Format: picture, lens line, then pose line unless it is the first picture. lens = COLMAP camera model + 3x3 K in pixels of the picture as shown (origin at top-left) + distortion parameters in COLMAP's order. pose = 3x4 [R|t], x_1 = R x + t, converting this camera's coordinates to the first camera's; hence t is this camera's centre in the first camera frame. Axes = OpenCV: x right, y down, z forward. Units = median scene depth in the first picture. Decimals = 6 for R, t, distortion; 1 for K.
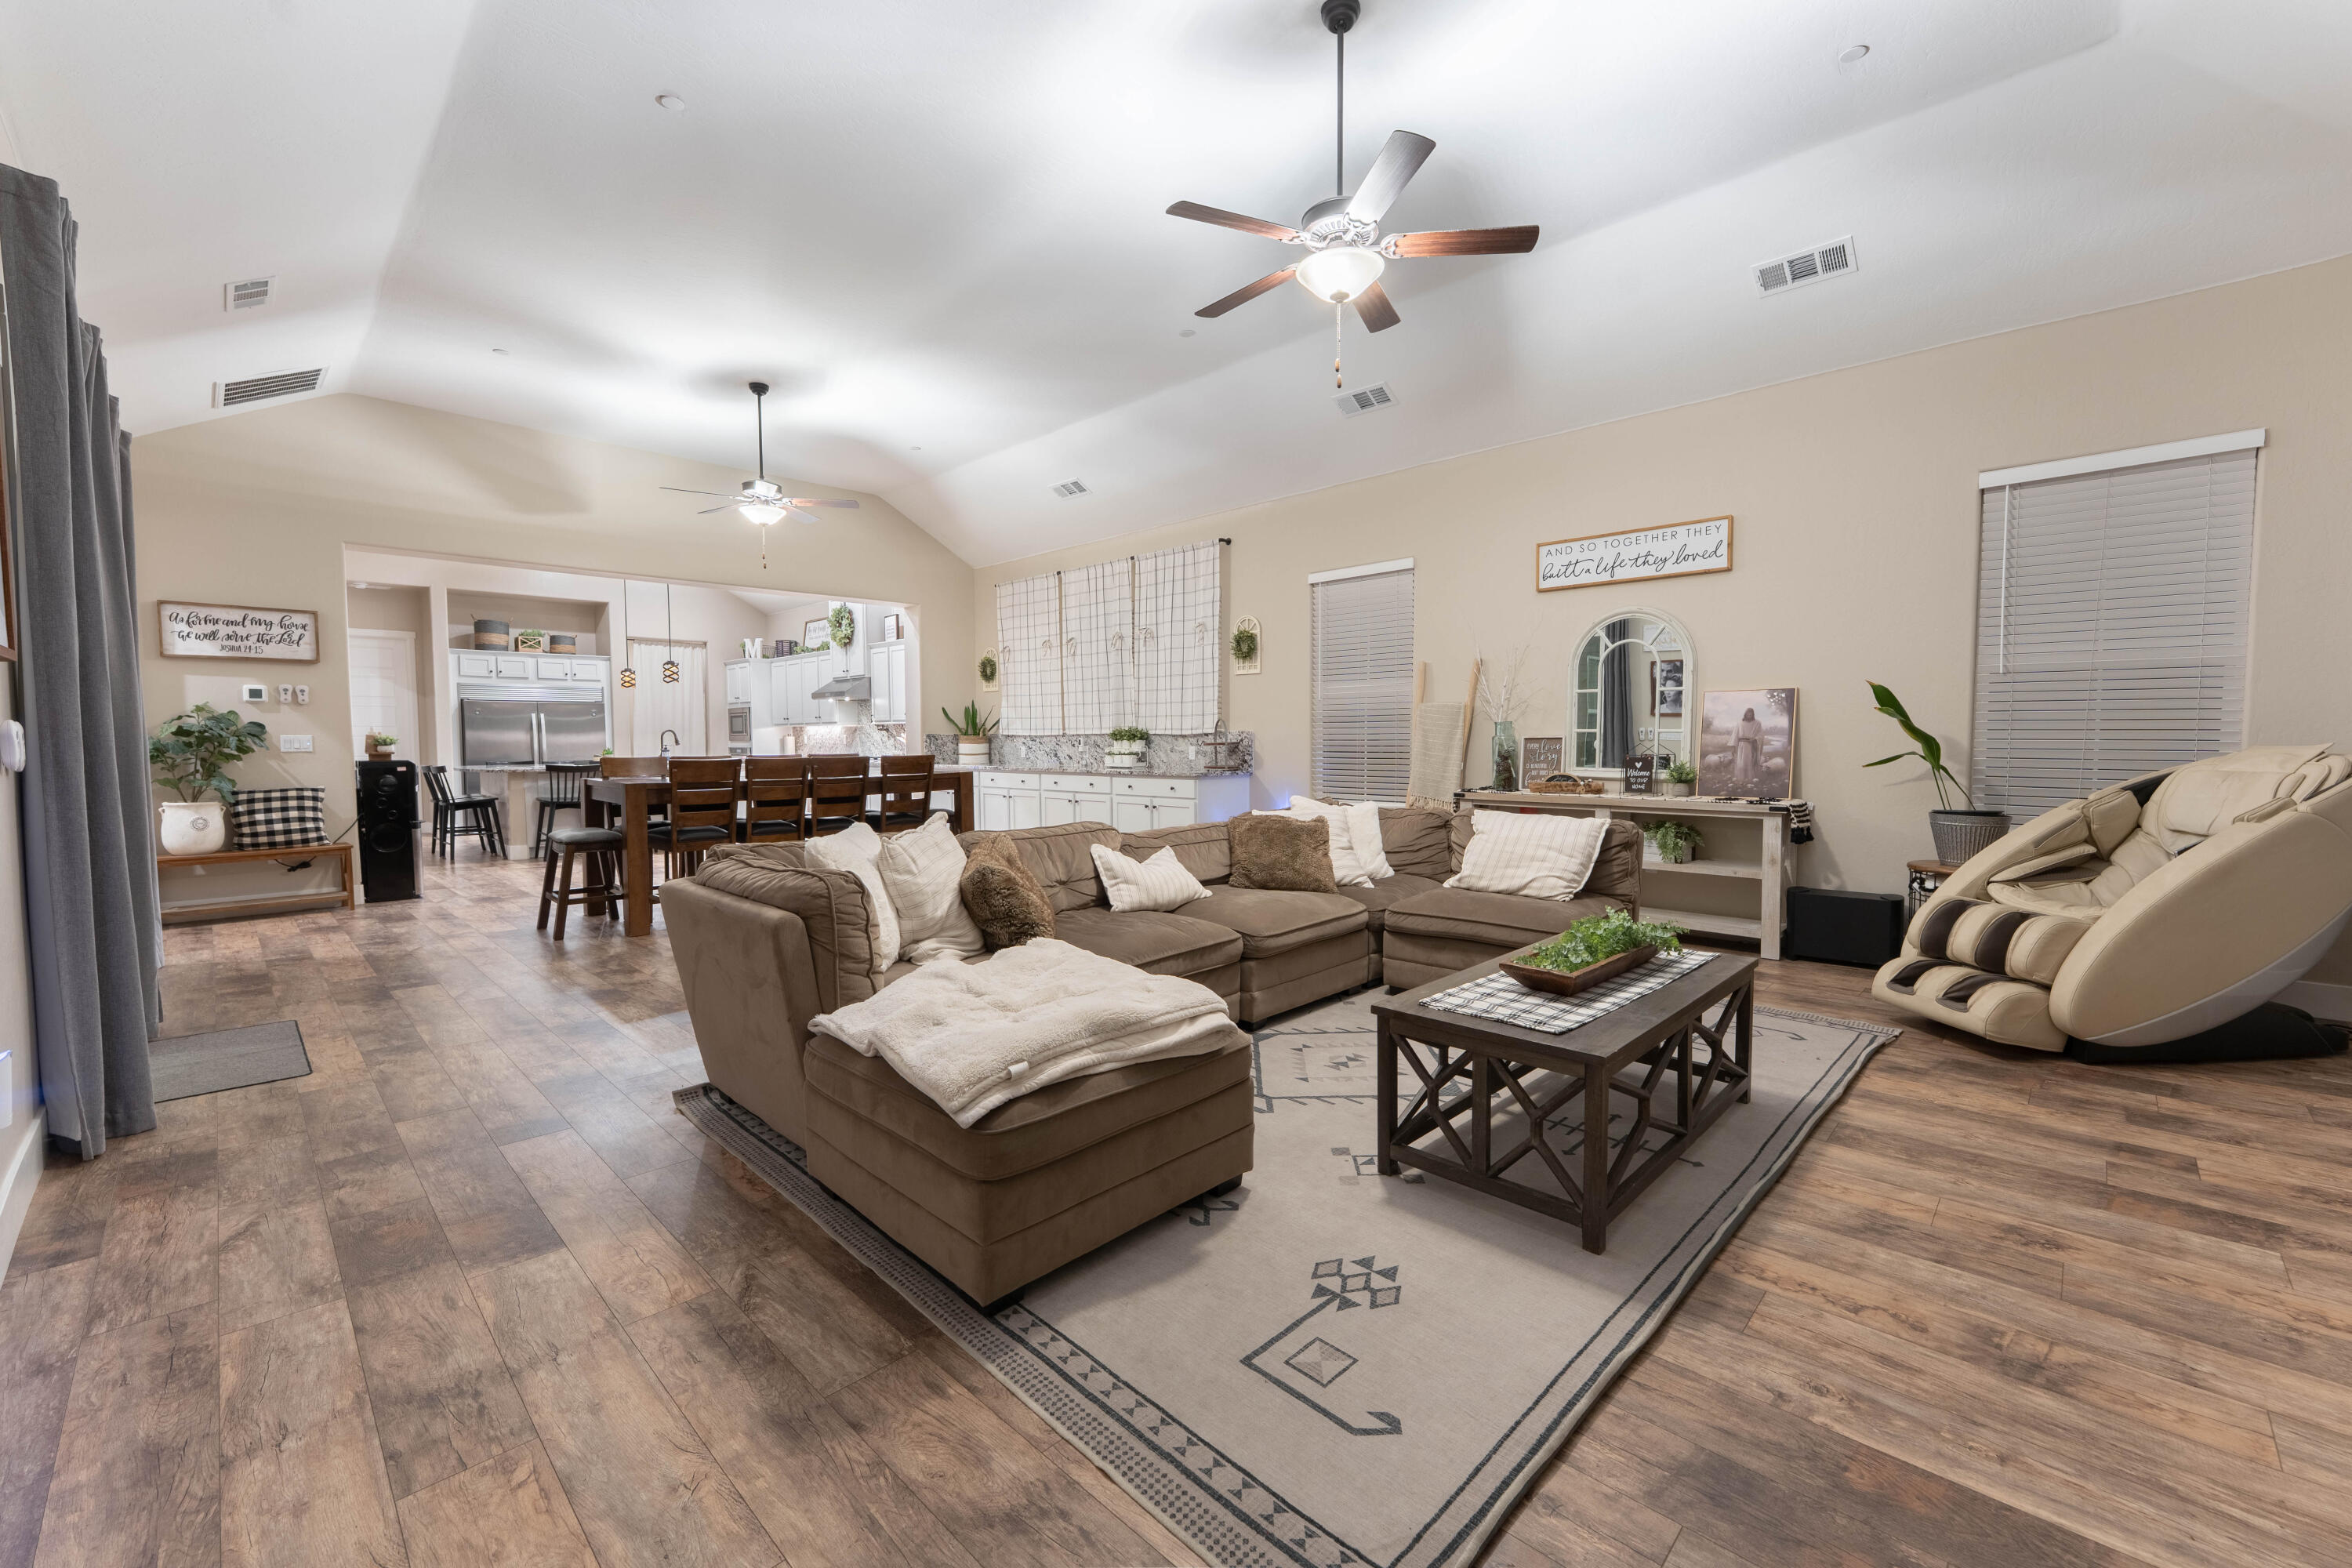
lens RADIAL K [[944.8, 0, 1176.0], [0, 944.8, 784.0], [0, 0, 1]] dist [0.000240, -0.000166]
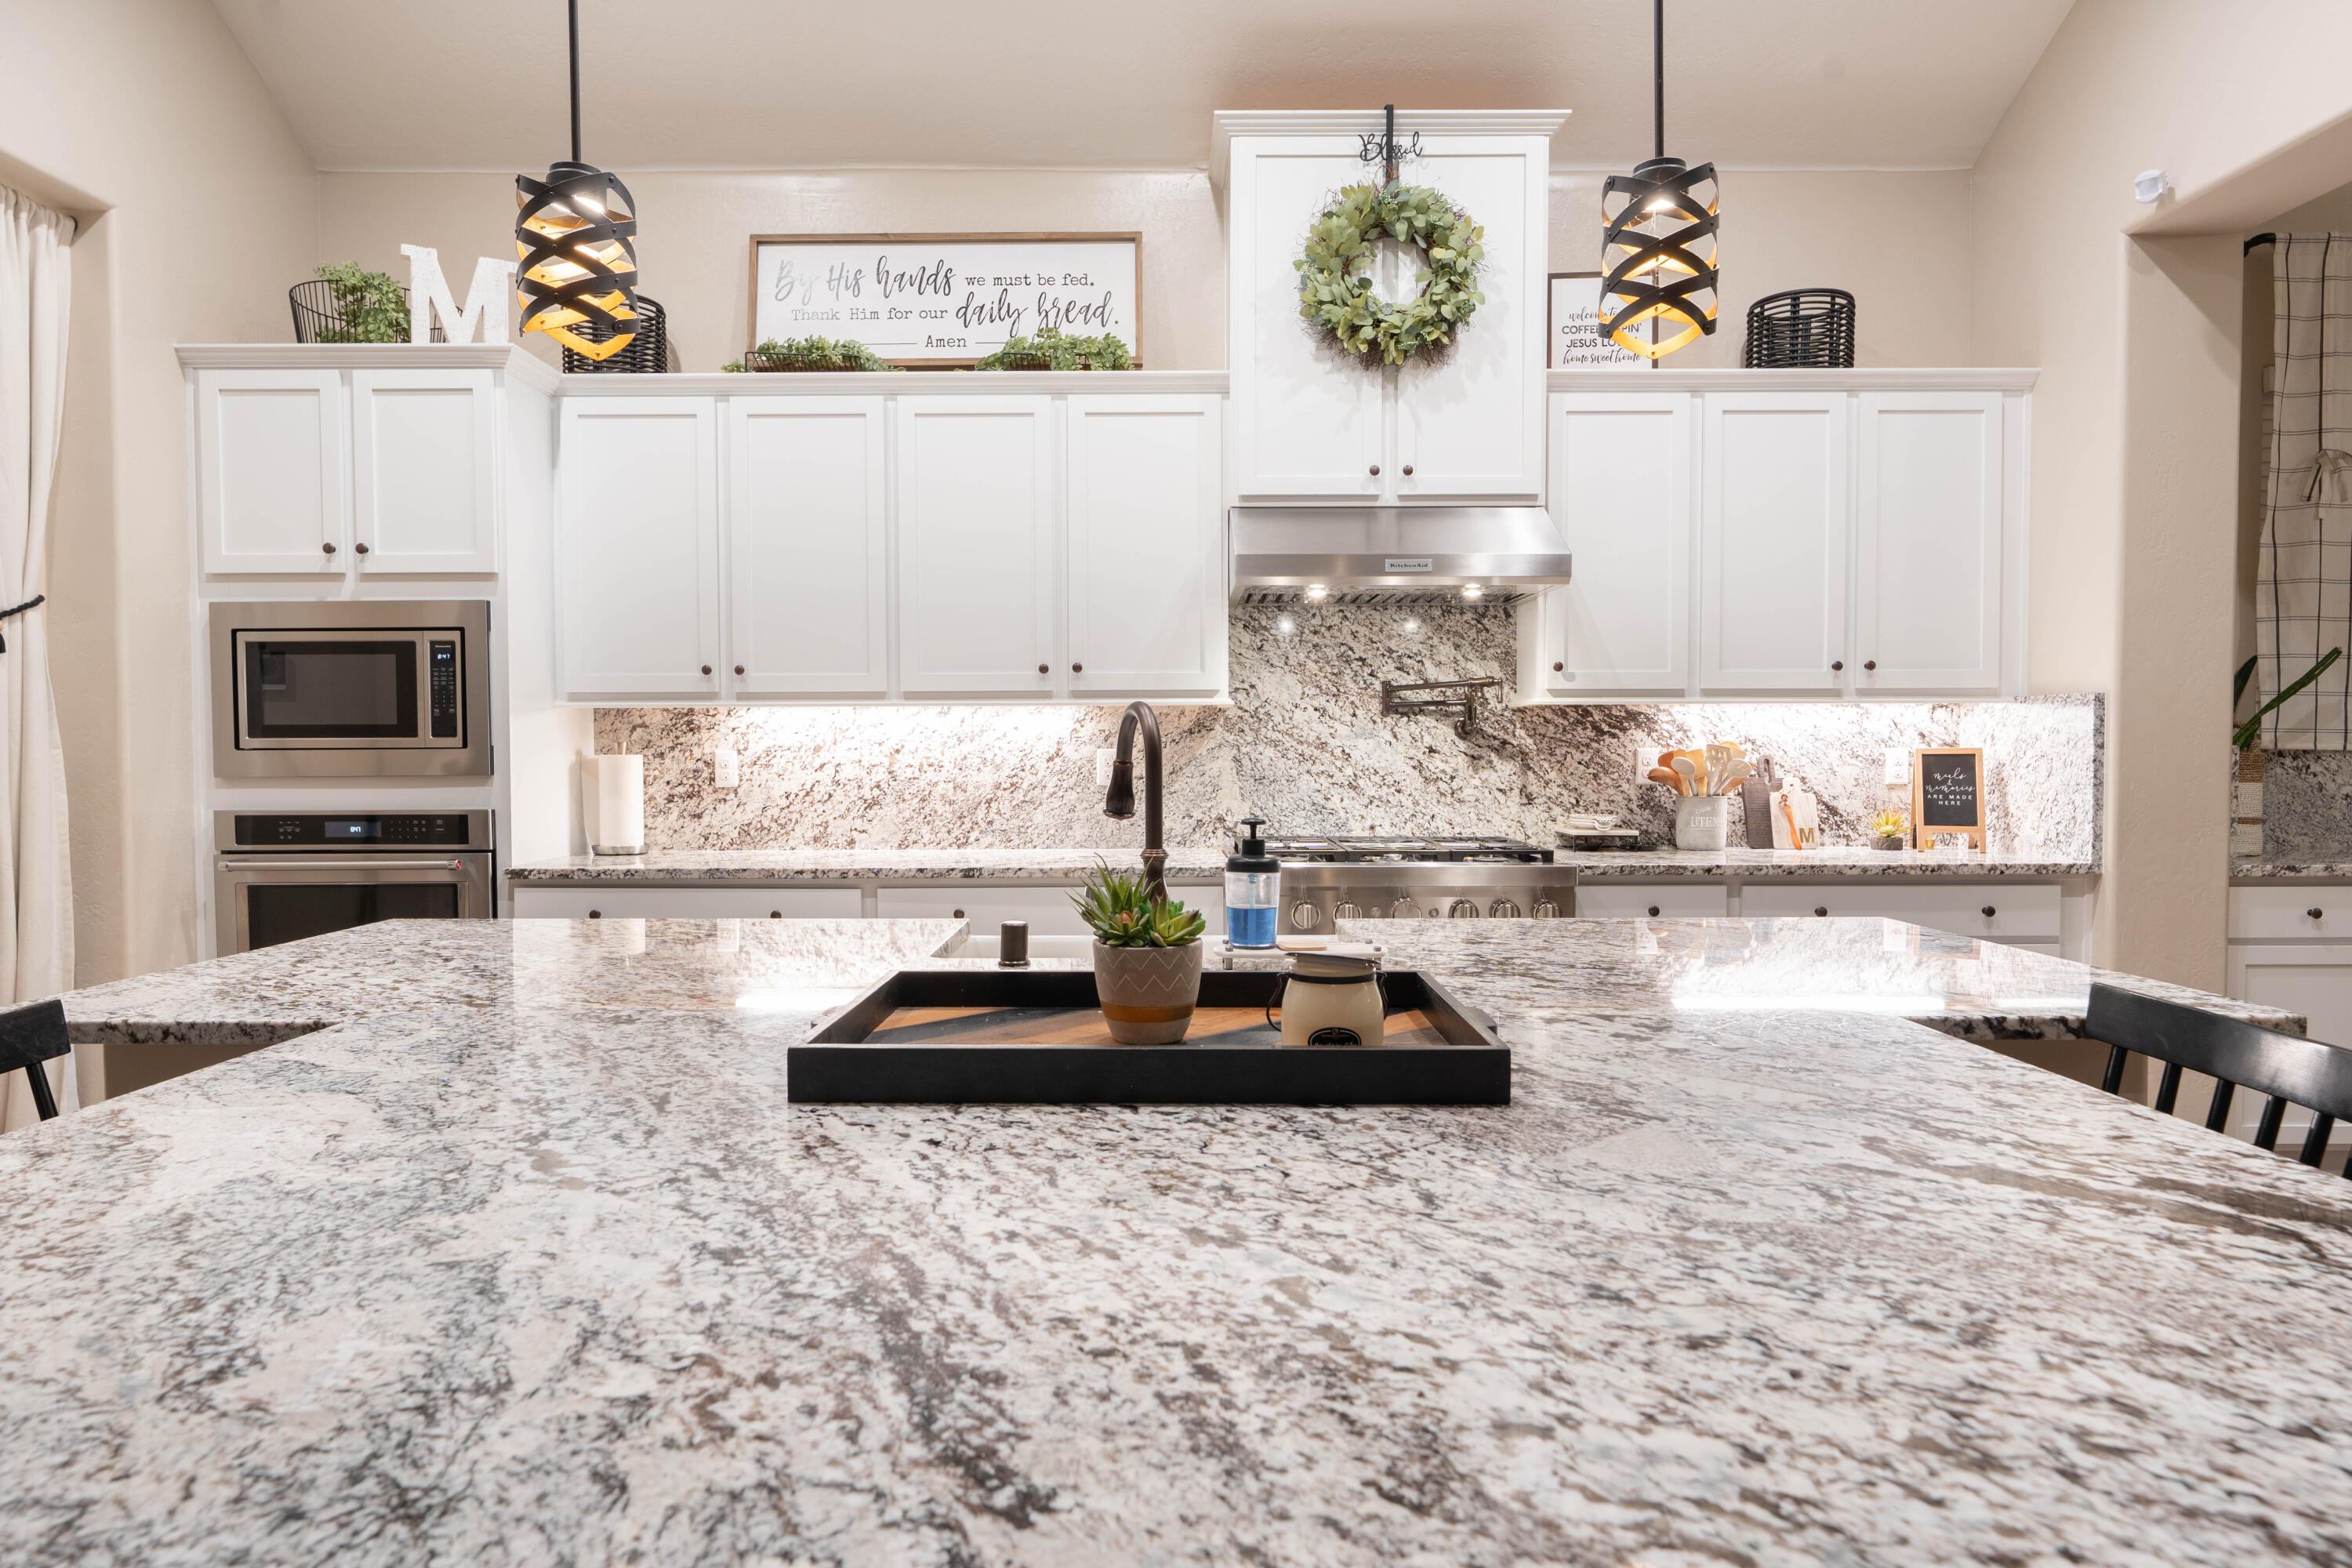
lens RADIAL K [[1388.5, 0, 1164.0], [0, 1388.5, 792.3], [0, 0, 1]] dist [0.002606, -0.000066]
pose [[0.713189, -0.018295, 0.700733, -1.220307], [0.035079, 0.999338, -0.009611, -0.078075], [-0.700094, 0.031436, 0.713358, 1.554477]]
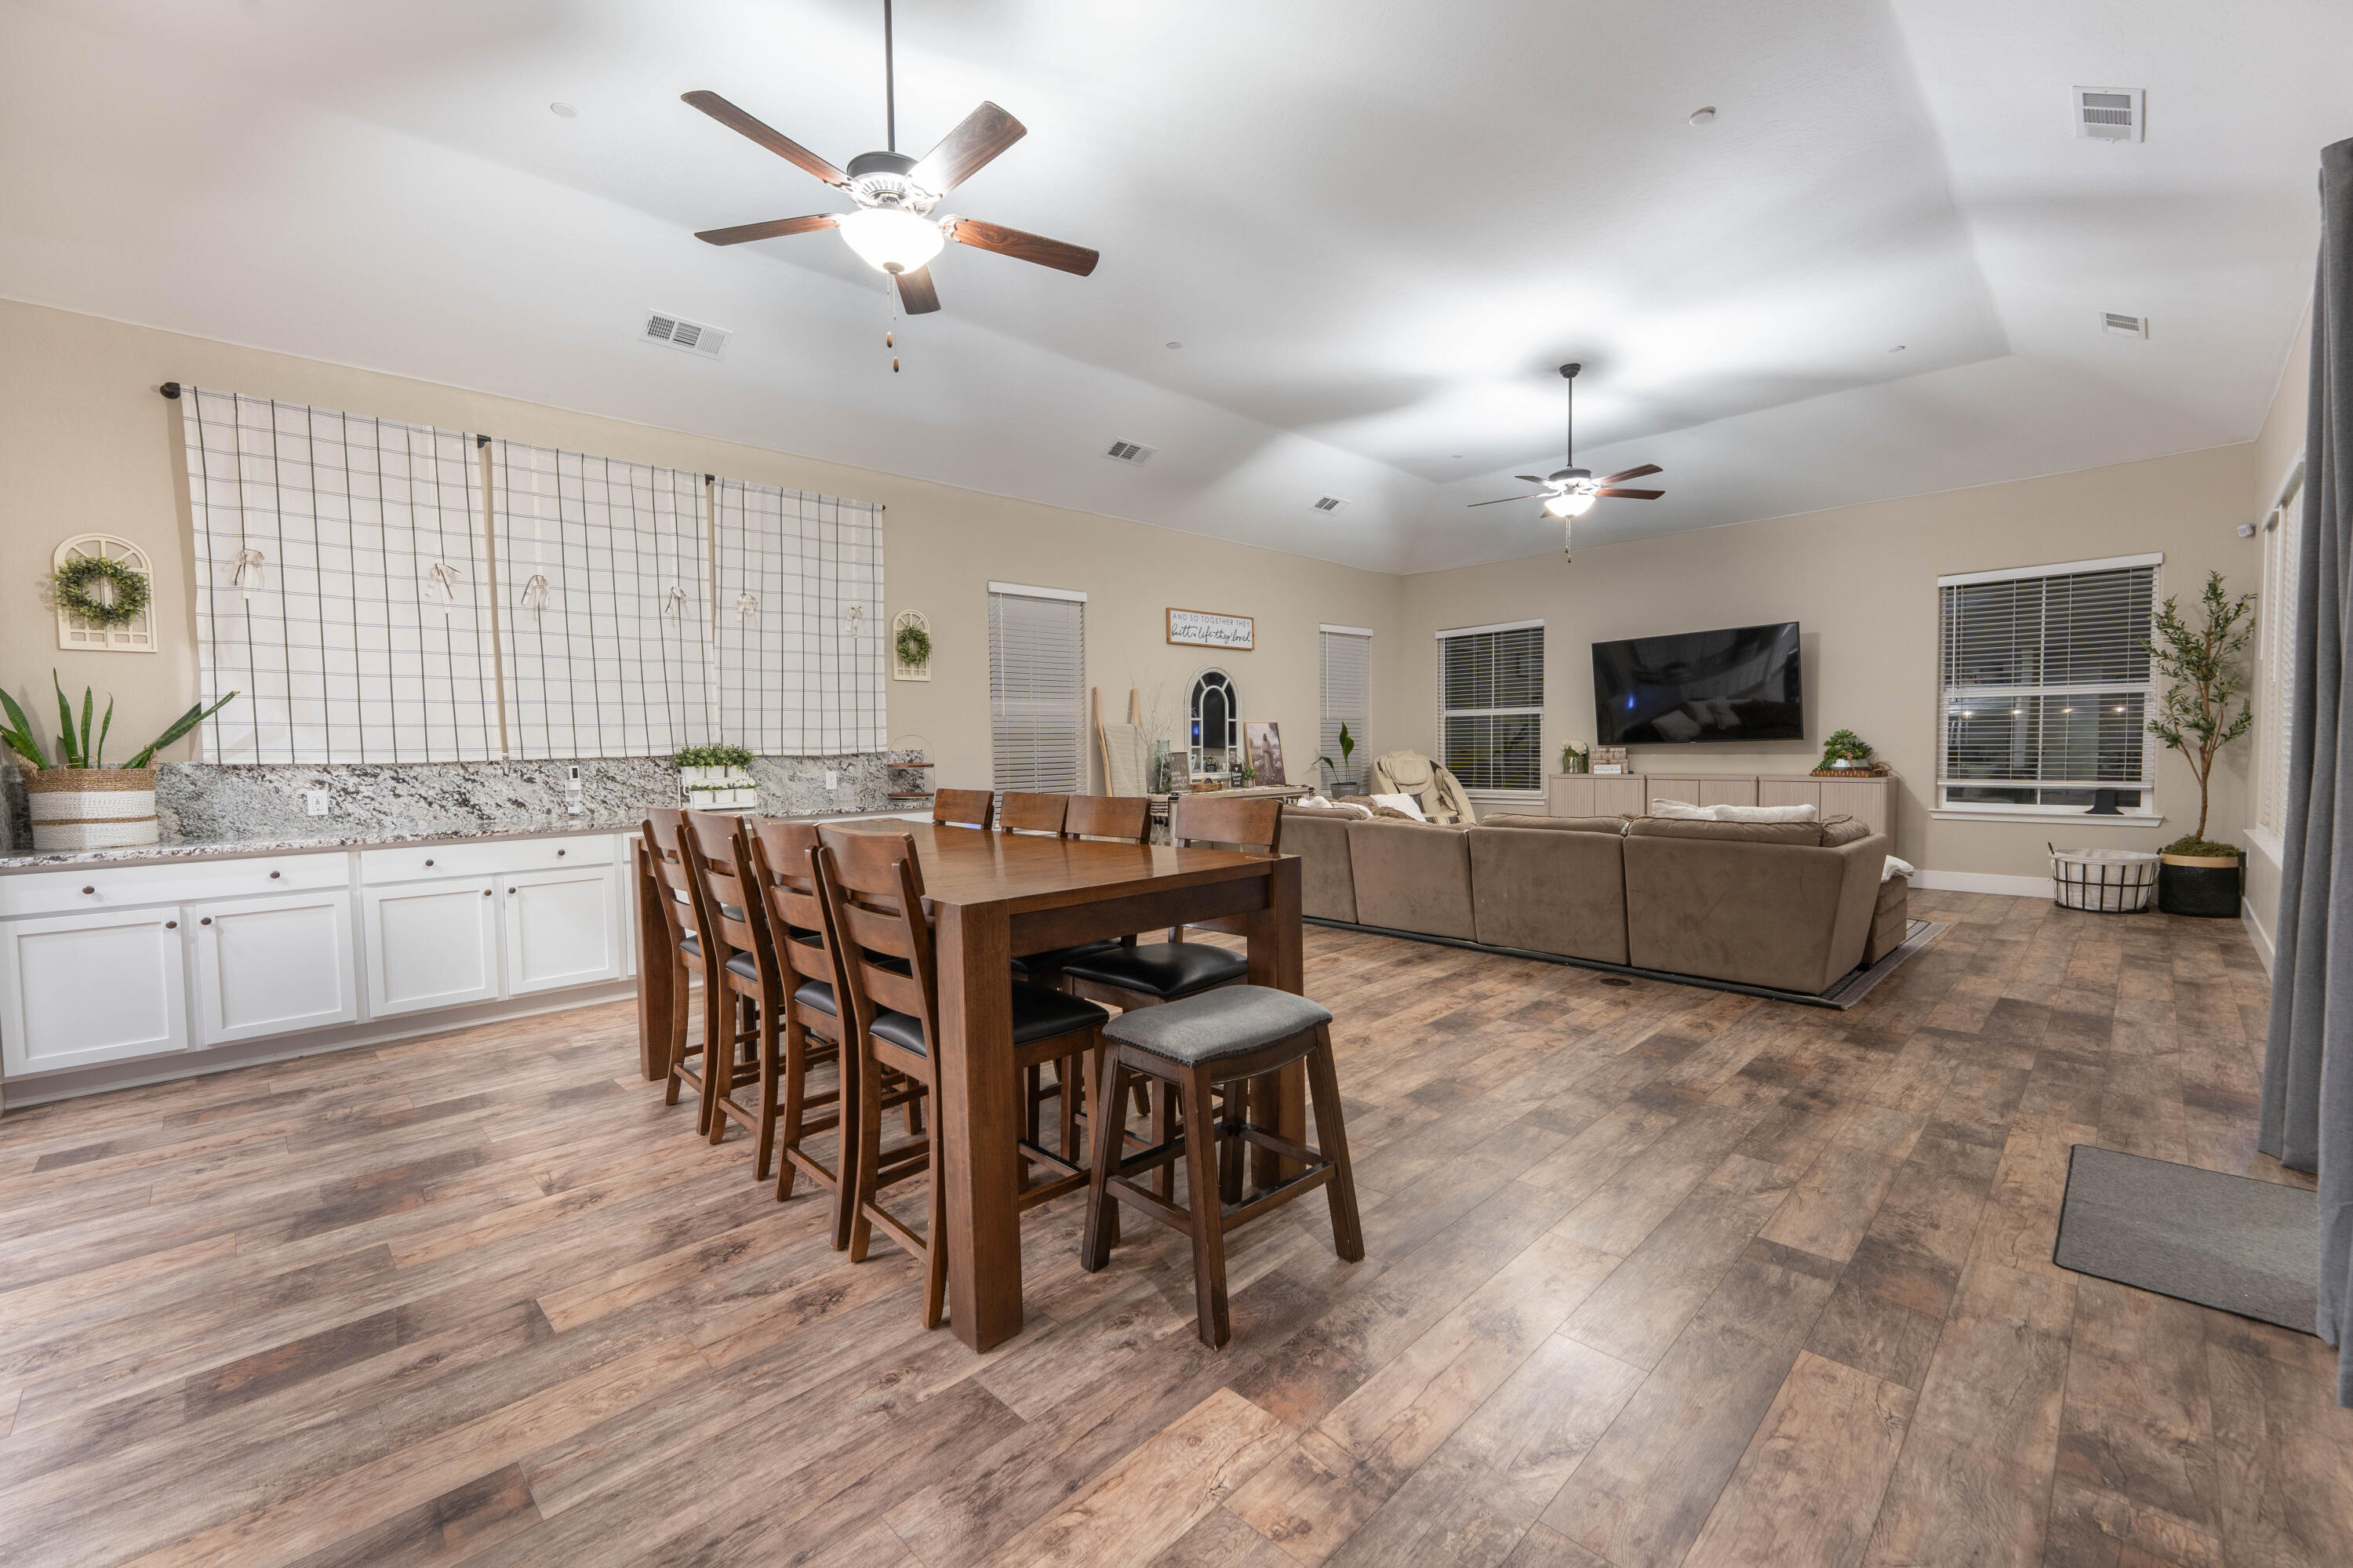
lens RADIAL K [[965.6, 0, 1177.8], [0, 965.6, 780.3], [0, 0, 1]] dist [-0.000885, -0.000279]
pose [[0.012243, -0.032433, 0.999399, -0.981589], [0.065972, 0.997322, 0.031558, -0.052509], [-0.997746, 0.065546, 0.014349, 0.976580]]
